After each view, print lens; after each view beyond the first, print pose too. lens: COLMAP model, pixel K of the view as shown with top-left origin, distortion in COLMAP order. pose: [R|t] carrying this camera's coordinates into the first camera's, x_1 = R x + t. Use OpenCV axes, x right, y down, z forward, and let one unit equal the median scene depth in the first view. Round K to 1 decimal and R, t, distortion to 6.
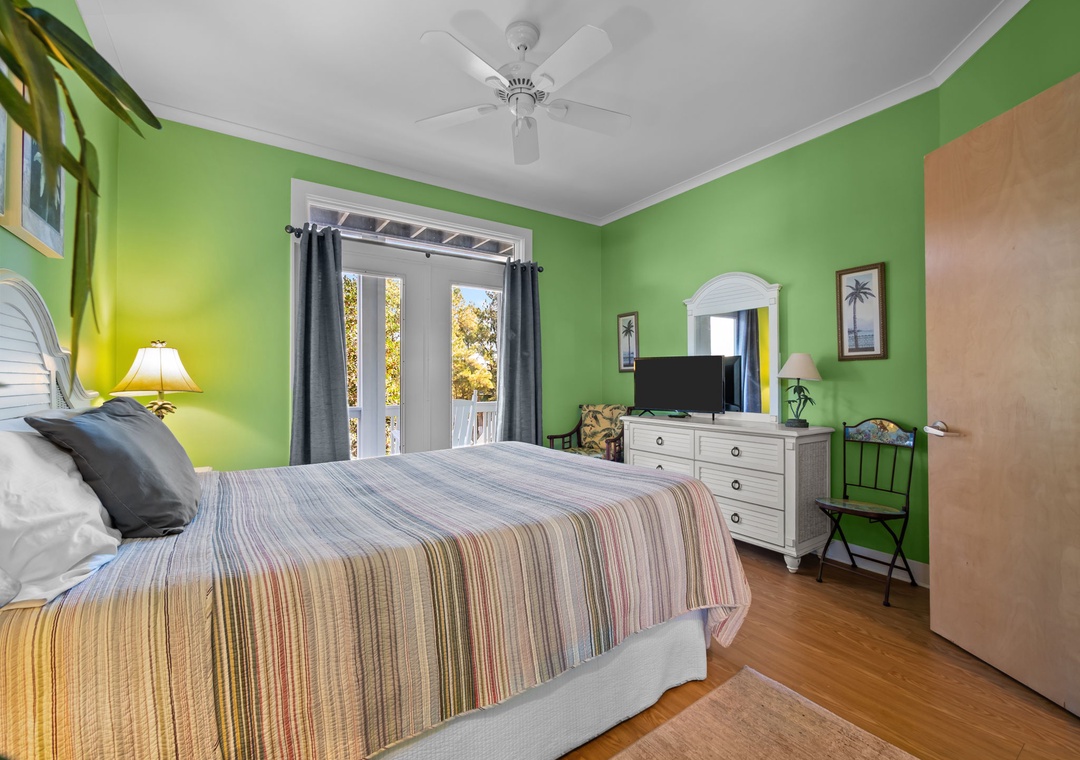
lens RADIAL K [[456.2, 0, 543.9], [0, 456.2, 376.5], [0, 0, 1]] dist [-0.011731, -0.000063]
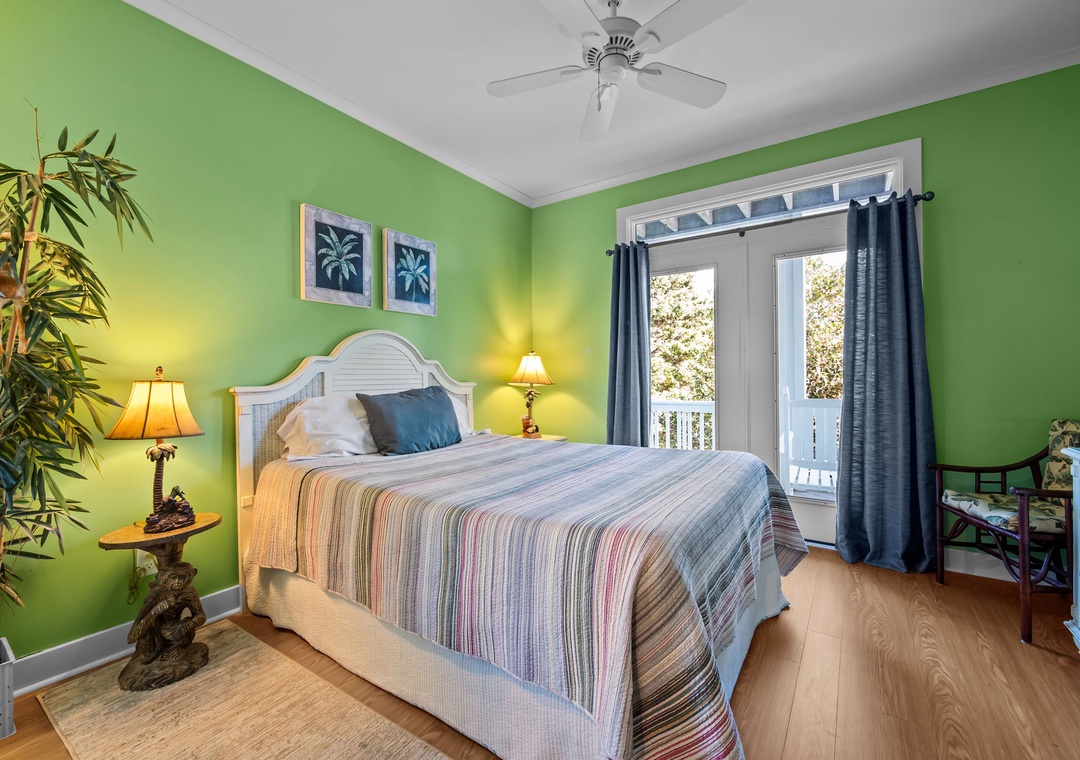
lens RADIAL K [[456.2, 0, 543.9], [0, 456.2, 376.5], [0, 0, 1]] dist [-0.011731, -0.000063]
pose [[0.358195, 0.000154, -0.933647, 0.421209], [0.014990, 0.999870, 0.005916, 0.000085], [0.933526, -0.016114, 0.358146, 0.309730]]
